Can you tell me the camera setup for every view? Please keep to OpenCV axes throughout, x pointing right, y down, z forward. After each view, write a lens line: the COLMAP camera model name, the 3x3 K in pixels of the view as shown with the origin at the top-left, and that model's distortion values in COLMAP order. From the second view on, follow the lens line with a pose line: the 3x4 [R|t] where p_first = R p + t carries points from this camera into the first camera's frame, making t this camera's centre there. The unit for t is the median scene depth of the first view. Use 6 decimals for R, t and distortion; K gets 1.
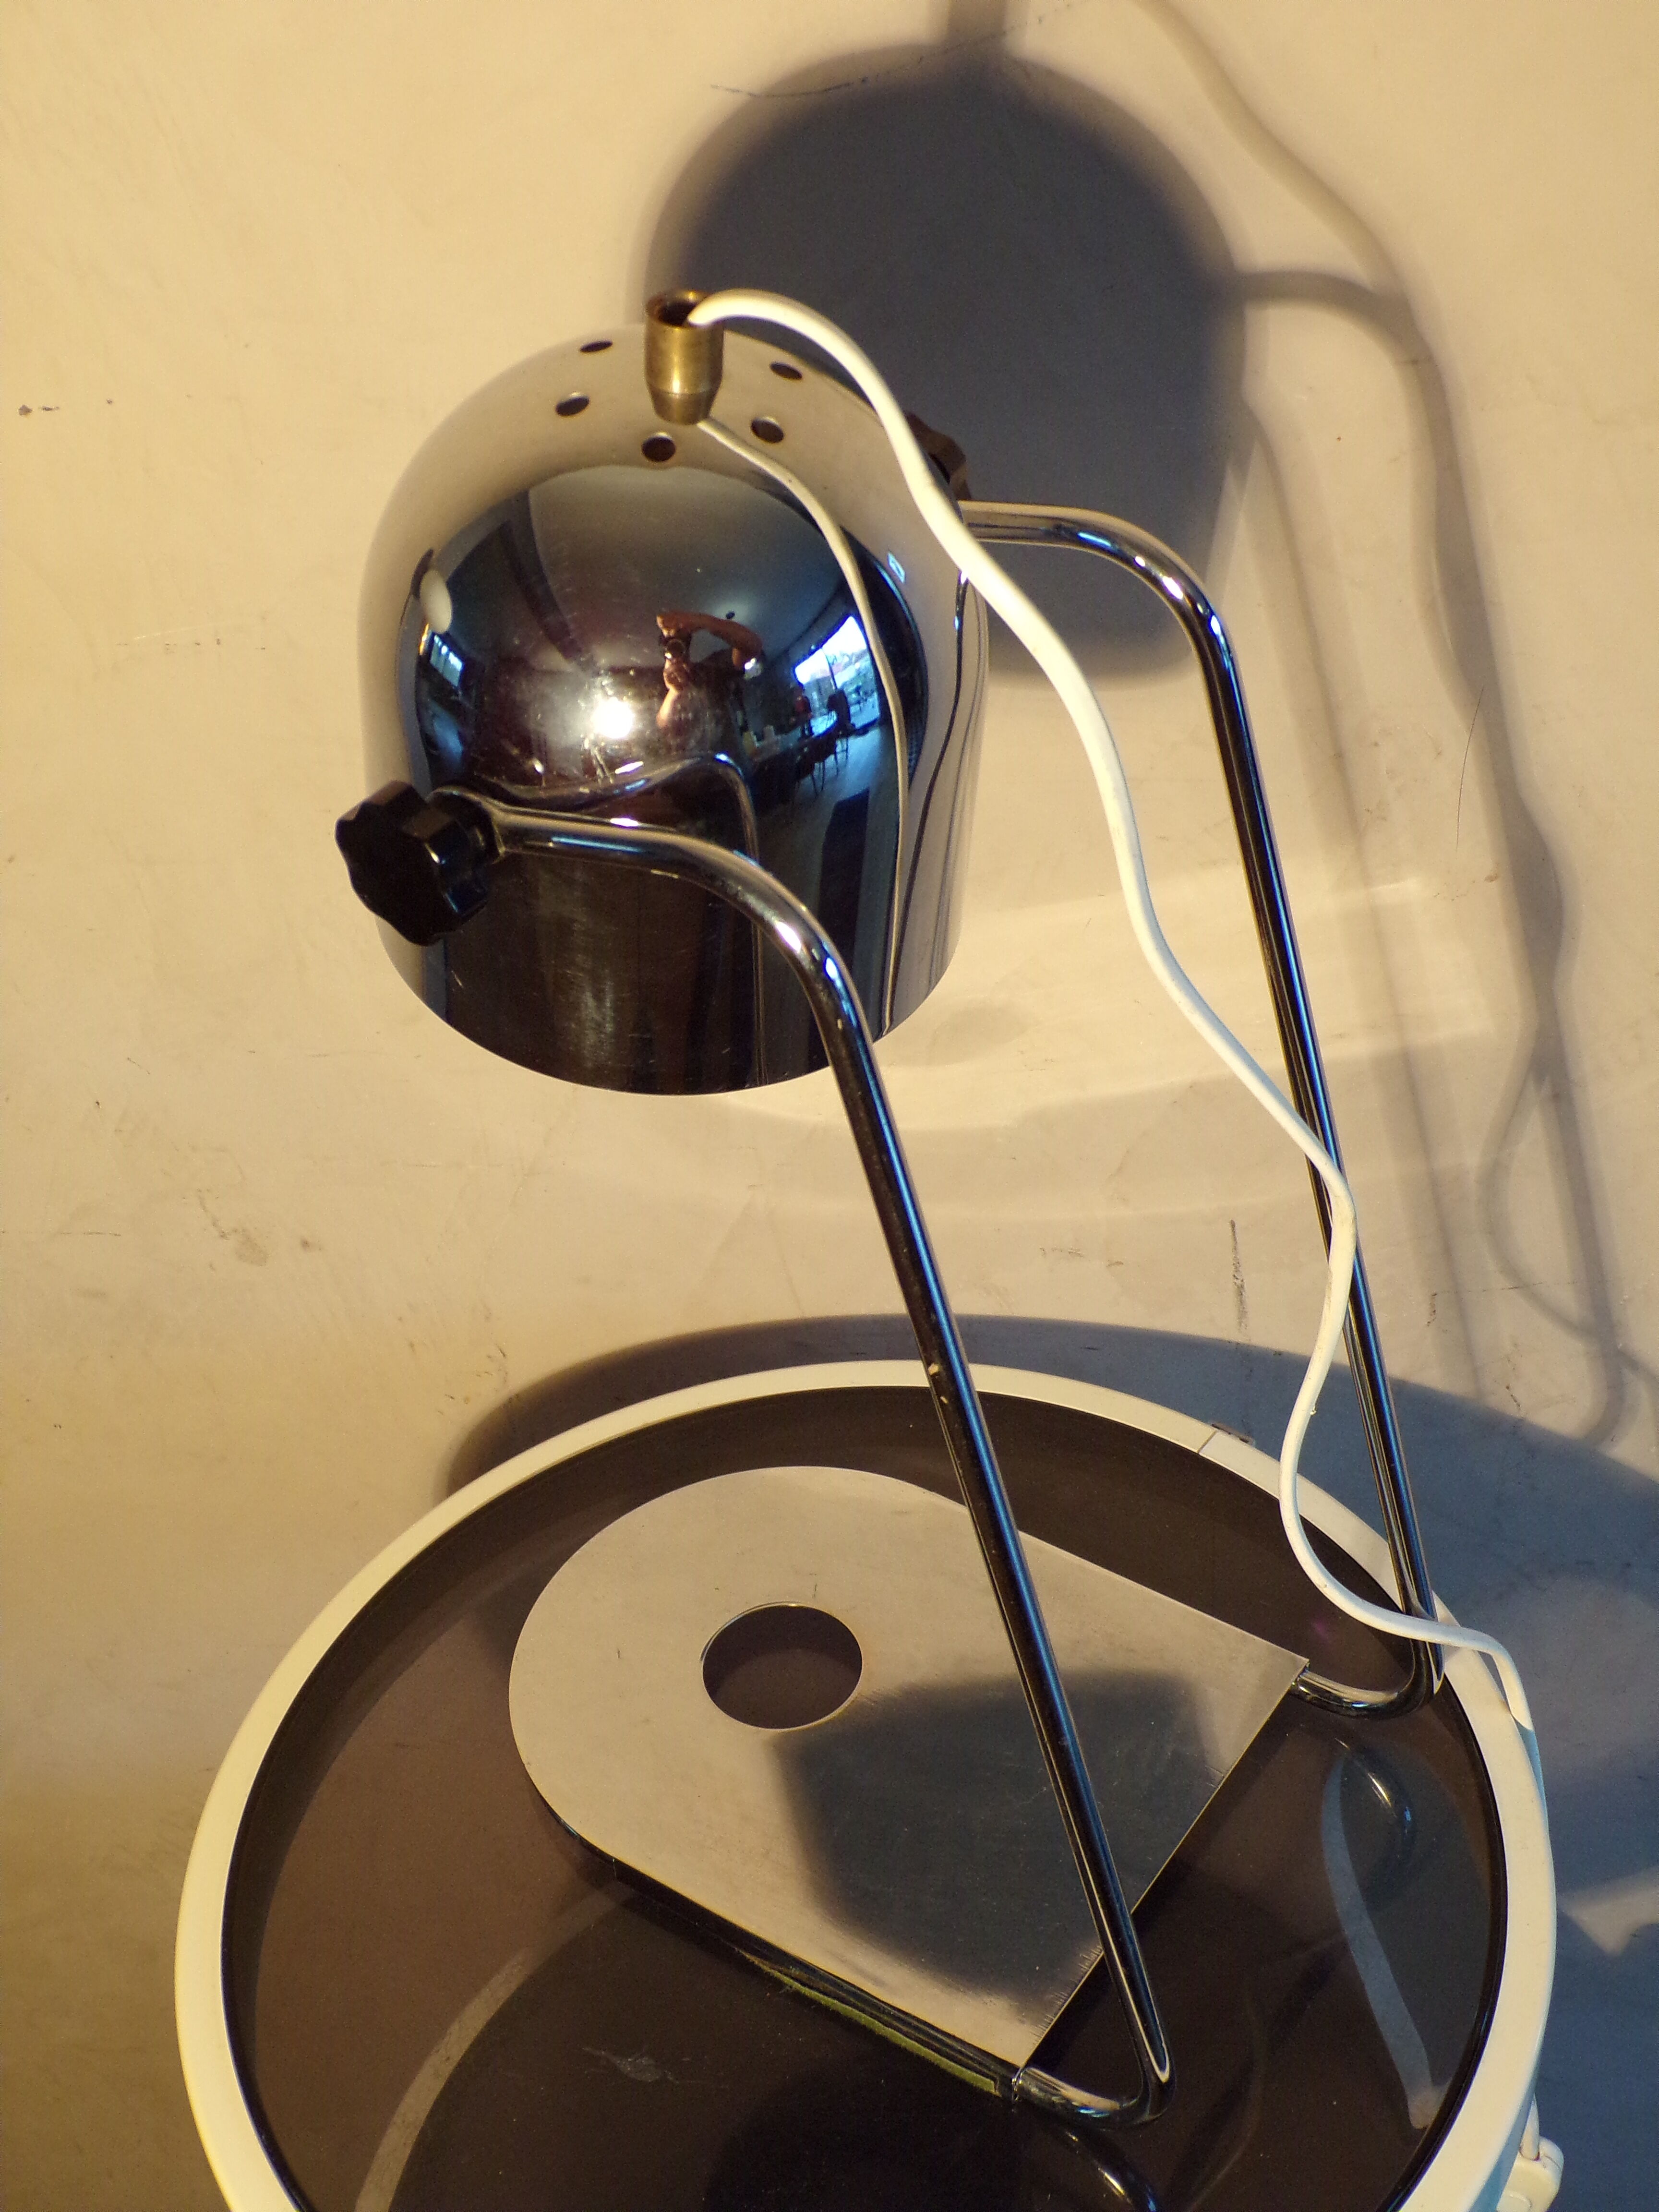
lens RADIAL K [[2967.7, 0, 829.5], [0, 2967.7, 1106.0], [0, 0, 1]] dist [-0.019327, 0.182510]
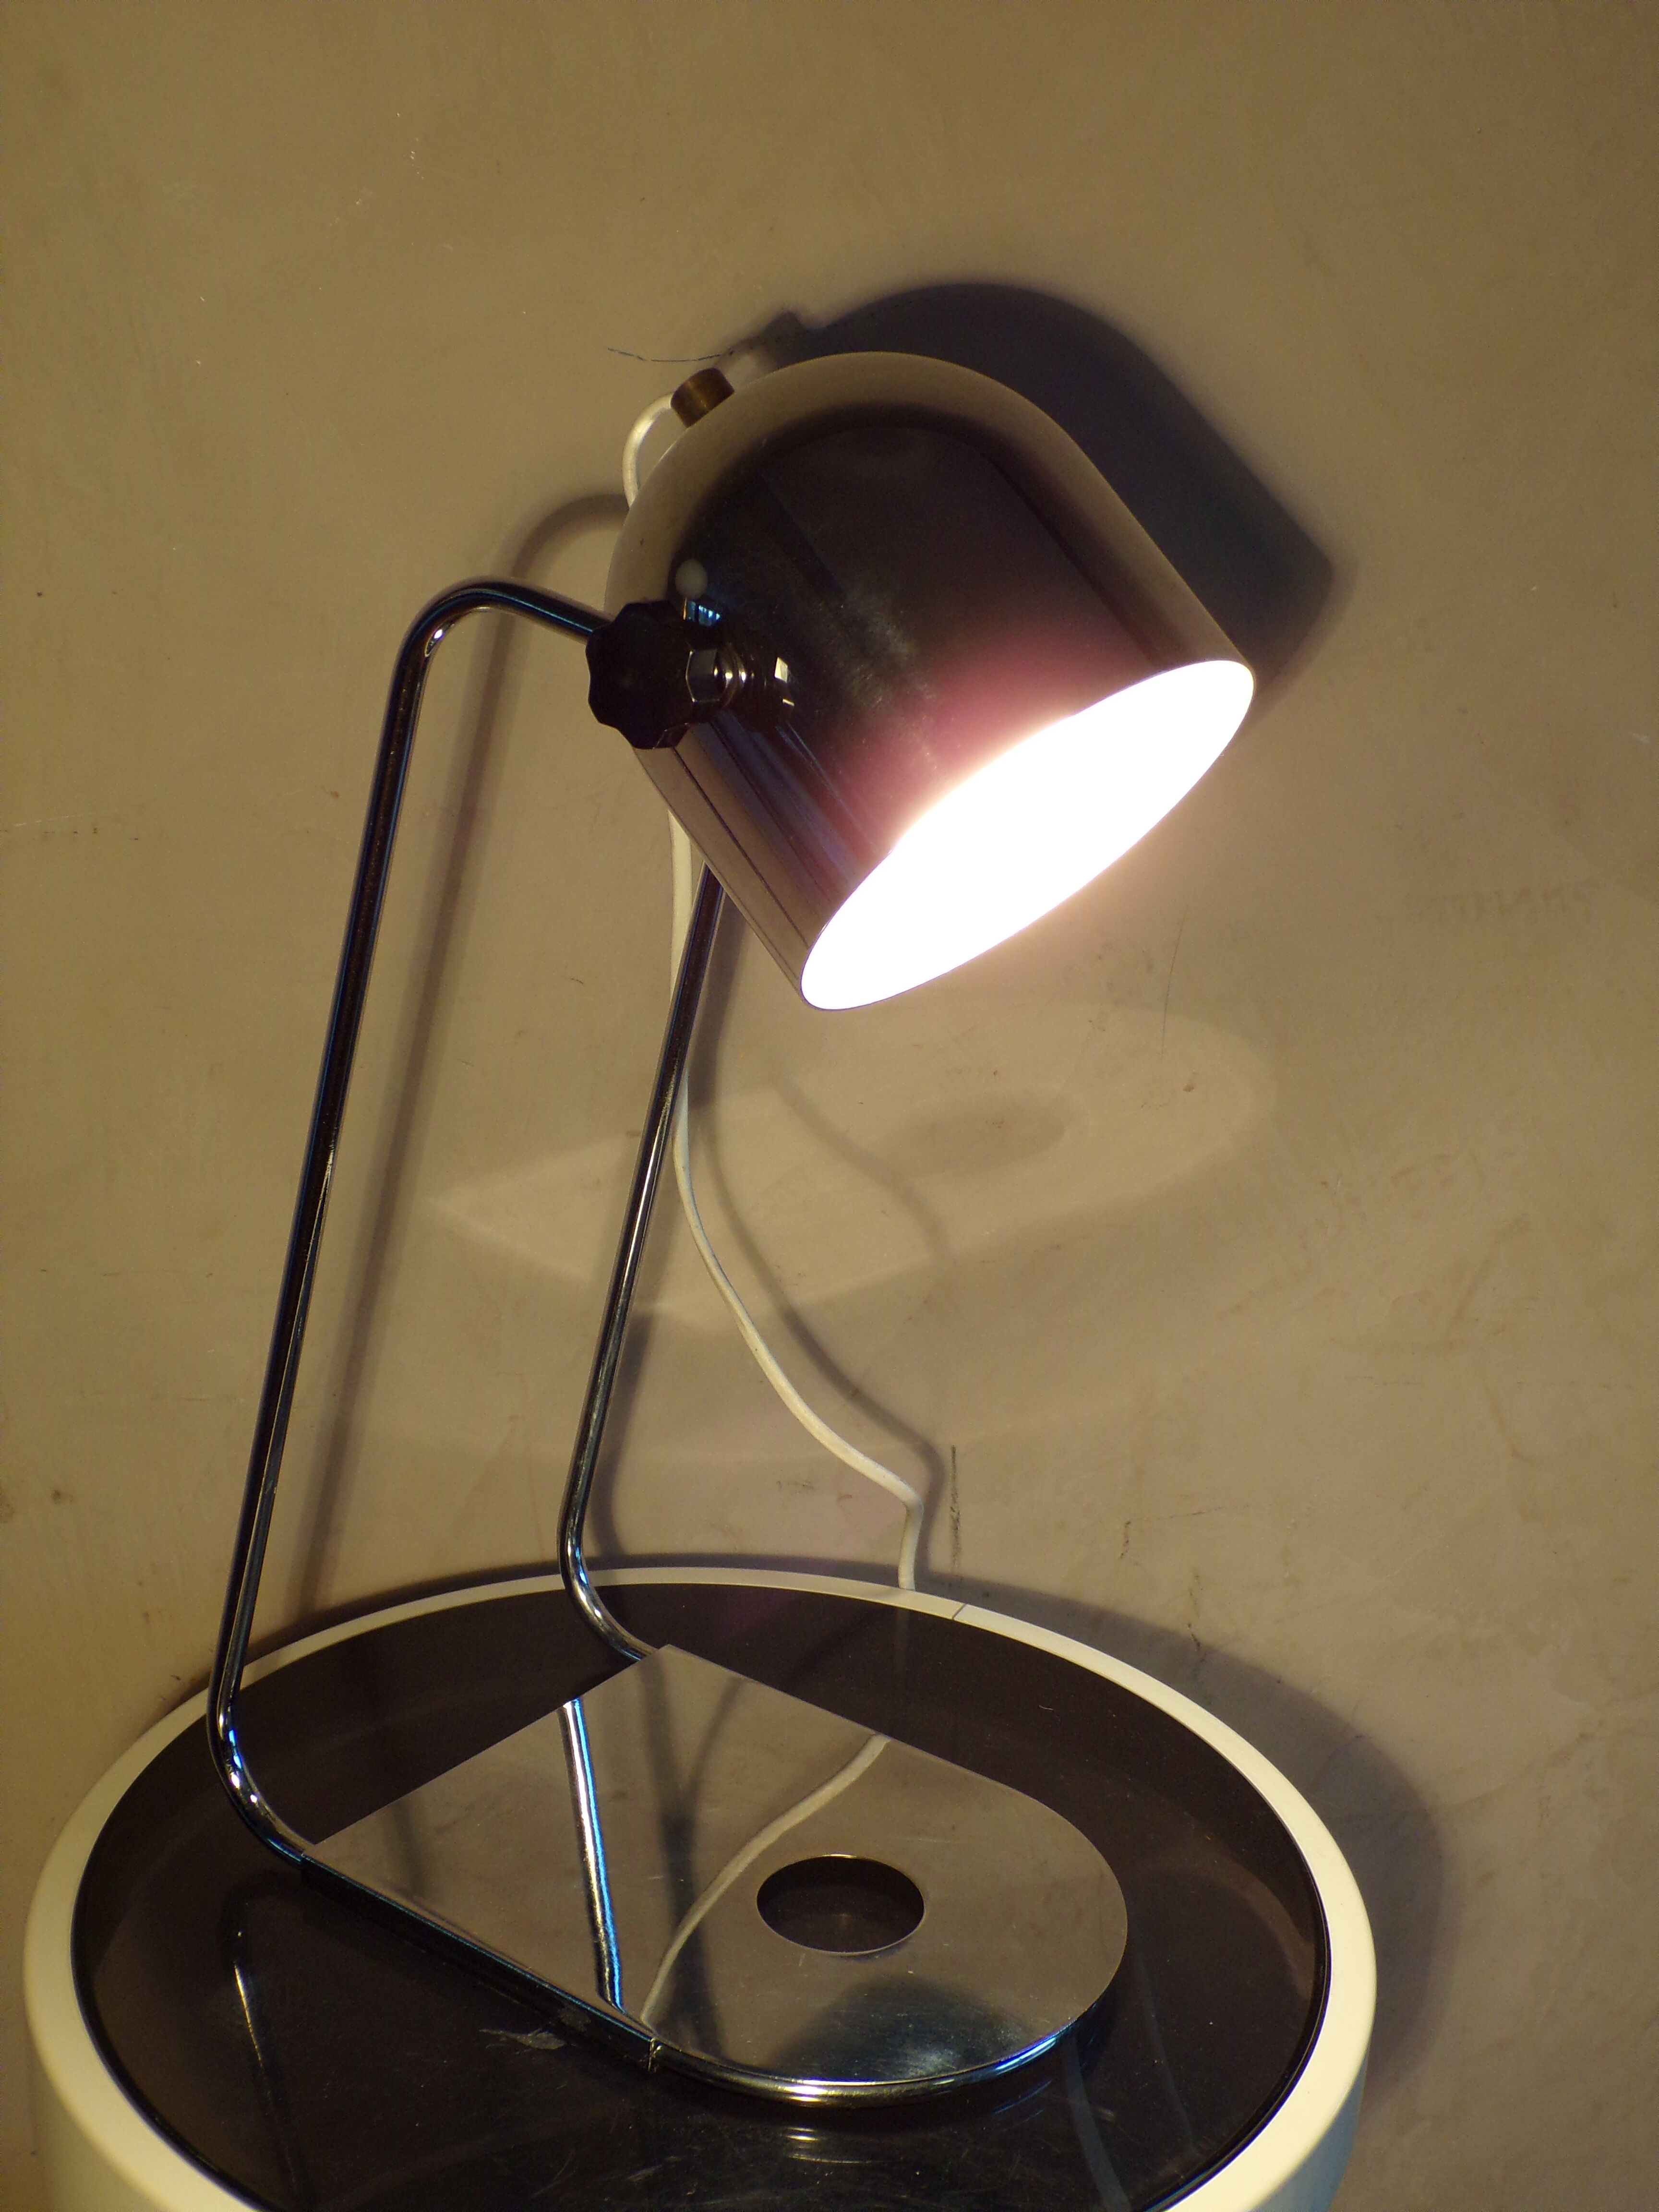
lens RADIAL K [[2967.7, 0, 829.5], [0, 2967.7, 1106.0], [0, 0, 1]] dist [-0.019327, 0.182510]
pose [[0.971372, 0.049189, 0.232416, -0.169001], [0.036077, 0.936438, -0.348974, 0.298528], [-0.234809, 0.347368, 0.907855, -0.035616]]
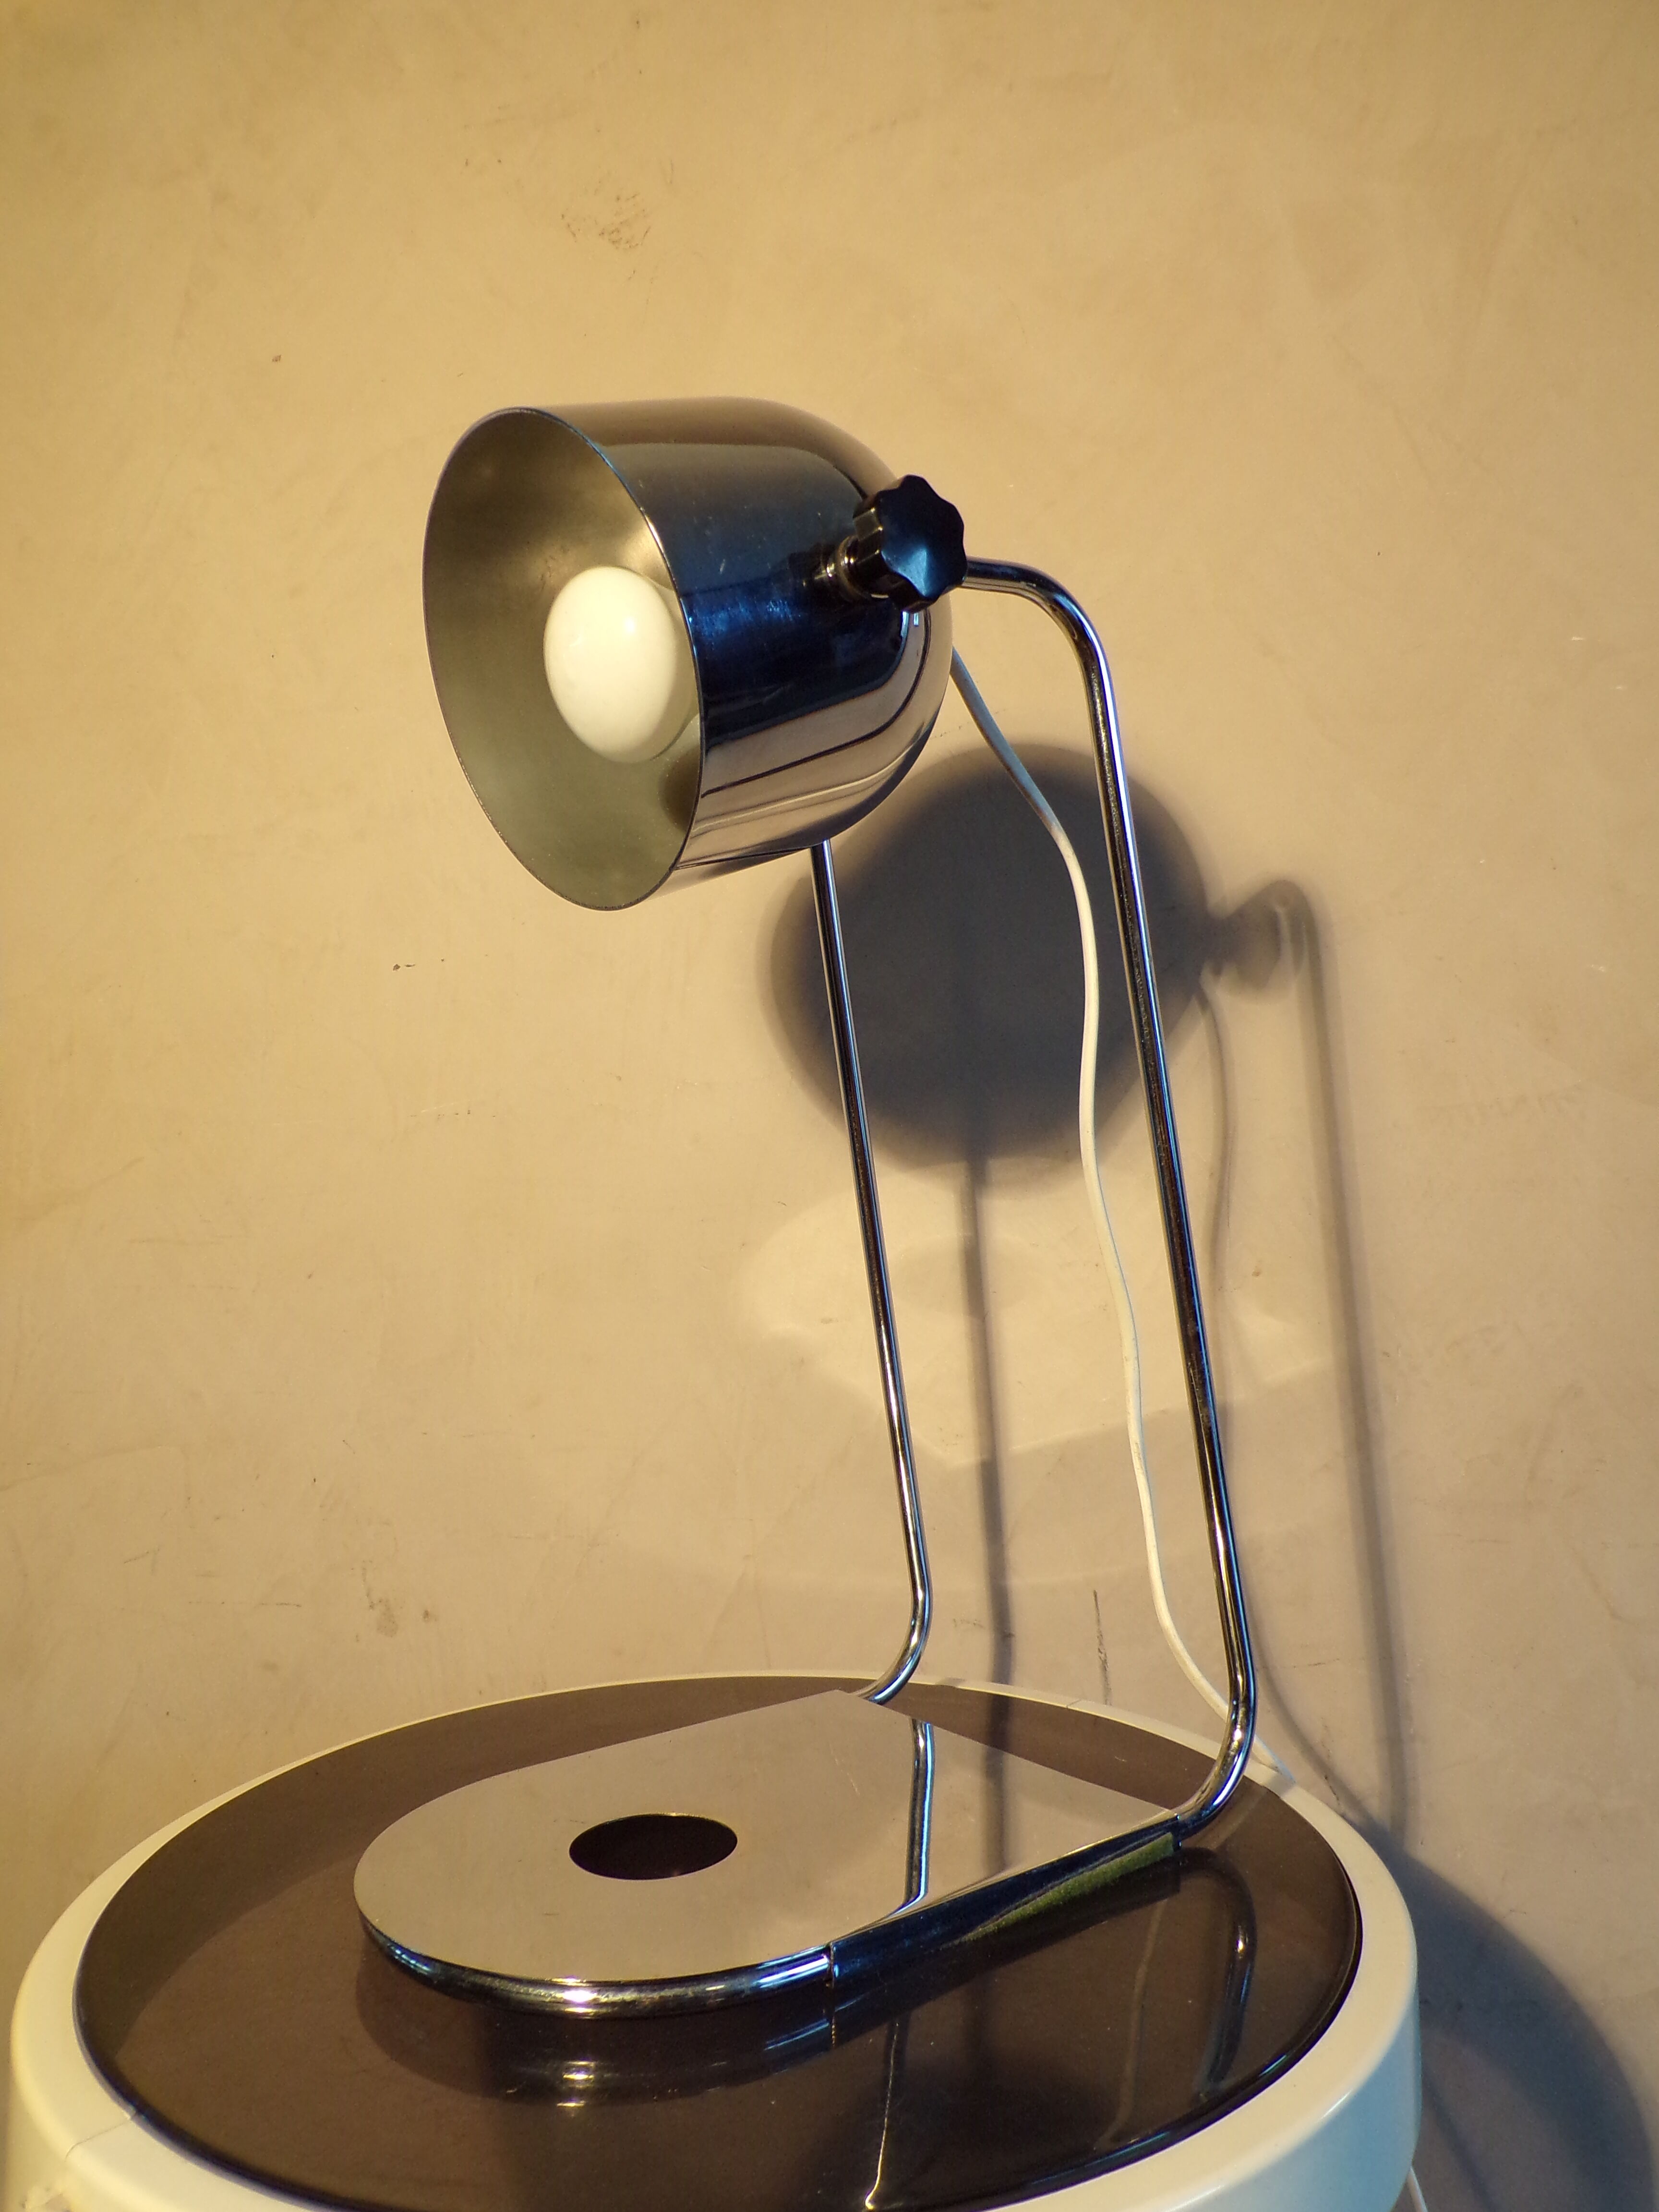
lens RADIAL K [[1419.5, 0, 841.2], [0, 1419.5, 1104.9], [0, 0, 1]] dist [0.015800, 0.003346]
pose [[0.995222, 0.051875, -0.082723, 0.061939], [-0.094813, 0.715876, -0.691760, 0.332248], [0.023334, 0.696297, 0.717374, 0.373748]]
